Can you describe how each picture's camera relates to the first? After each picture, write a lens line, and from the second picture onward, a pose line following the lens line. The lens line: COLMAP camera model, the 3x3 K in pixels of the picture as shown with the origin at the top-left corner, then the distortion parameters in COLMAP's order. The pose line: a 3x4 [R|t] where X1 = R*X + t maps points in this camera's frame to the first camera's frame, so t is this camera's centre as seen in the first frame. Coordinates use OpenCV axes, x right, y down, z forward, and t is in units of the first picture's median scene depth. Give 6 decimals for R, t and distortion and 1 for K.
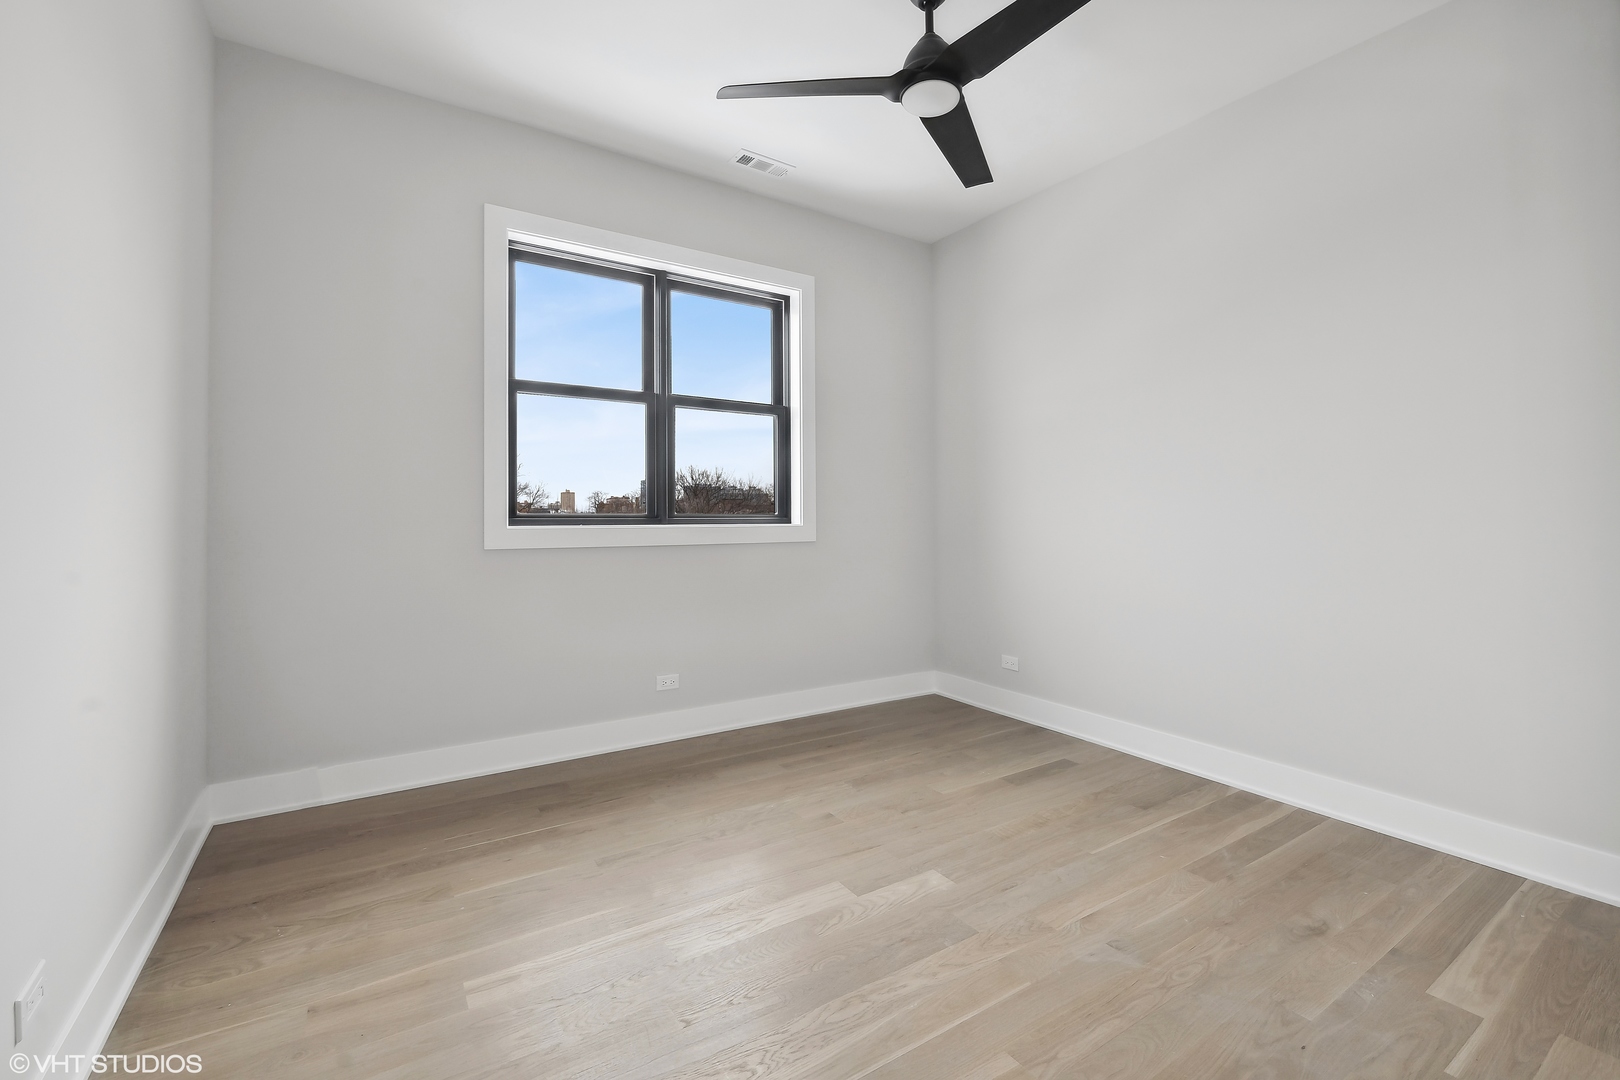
lens RADIAL K [[675.4, 0, 807.2], [0, 675.4, 526.9], [0, 0, 1]] dist [-0.006651, -0.000164]
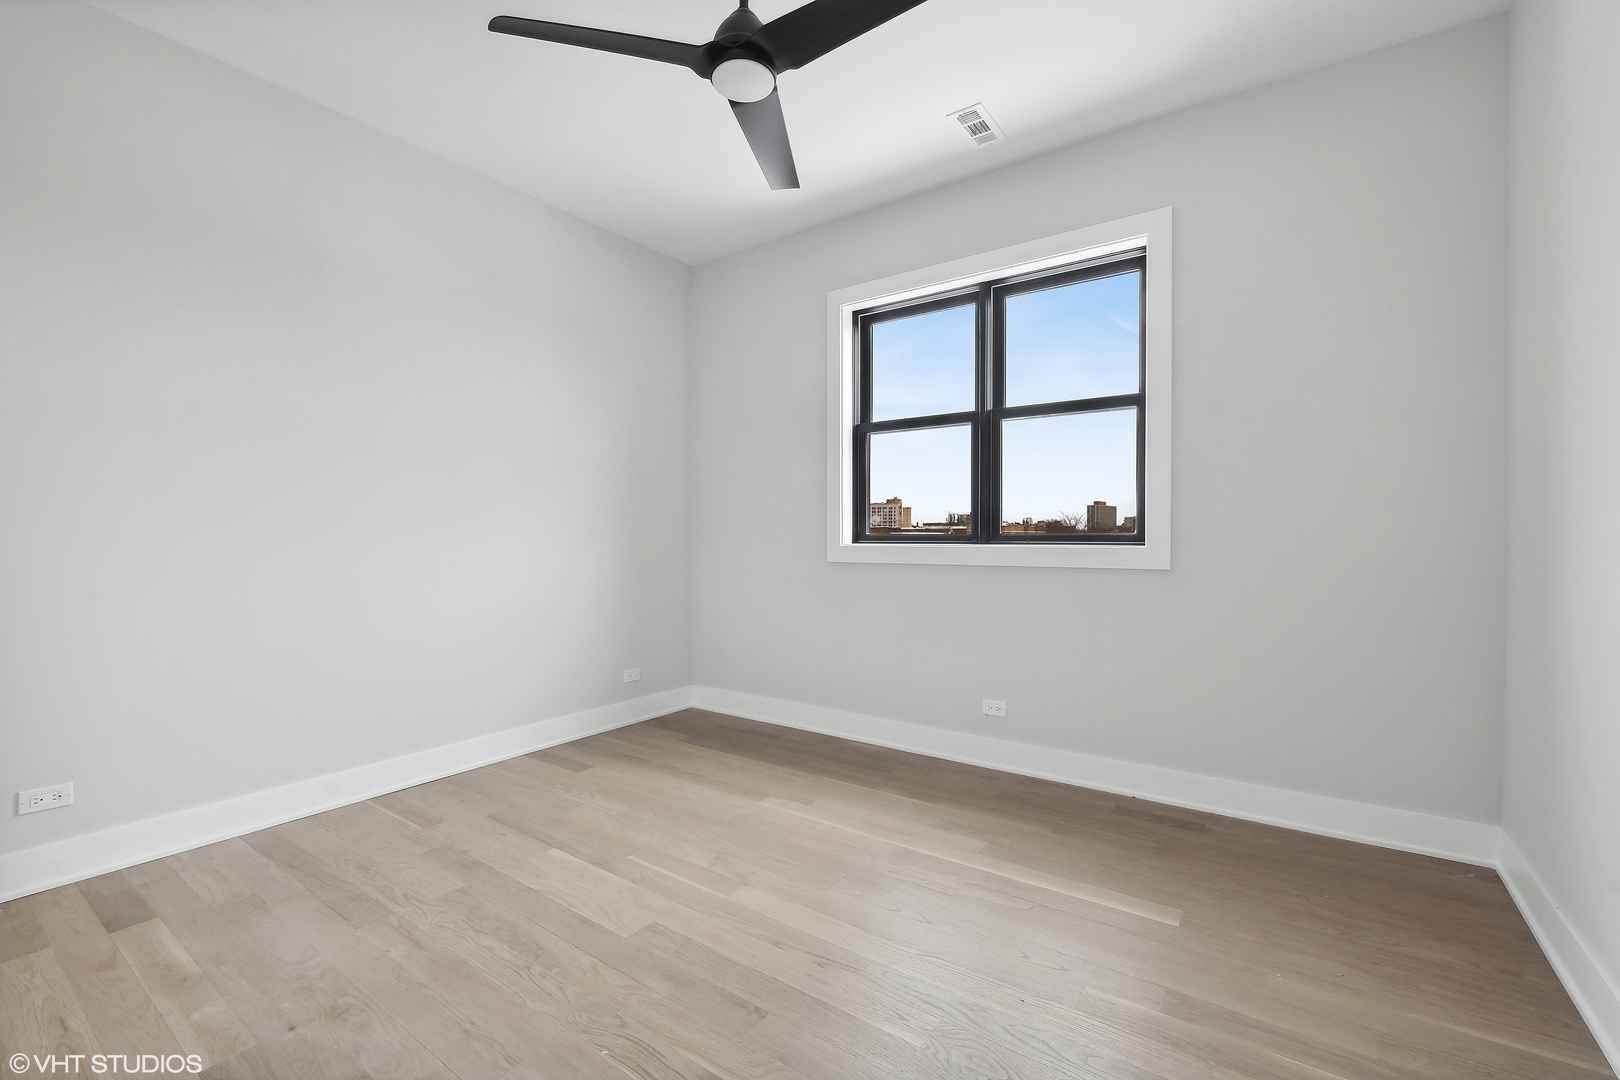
lens RADIAL K [[689.7, 0, 827.6], [0, 689.7, 545.6], [0, 0, 1]] dist [-0.000463, 0.000082]
pose [[0.408256, 0.012952, -0.912775, 0.595594], [-0.009106, 0.999907, 0.010116, -0.009037], [0.912822, 0.004182, 0.408337, 0.384093]]
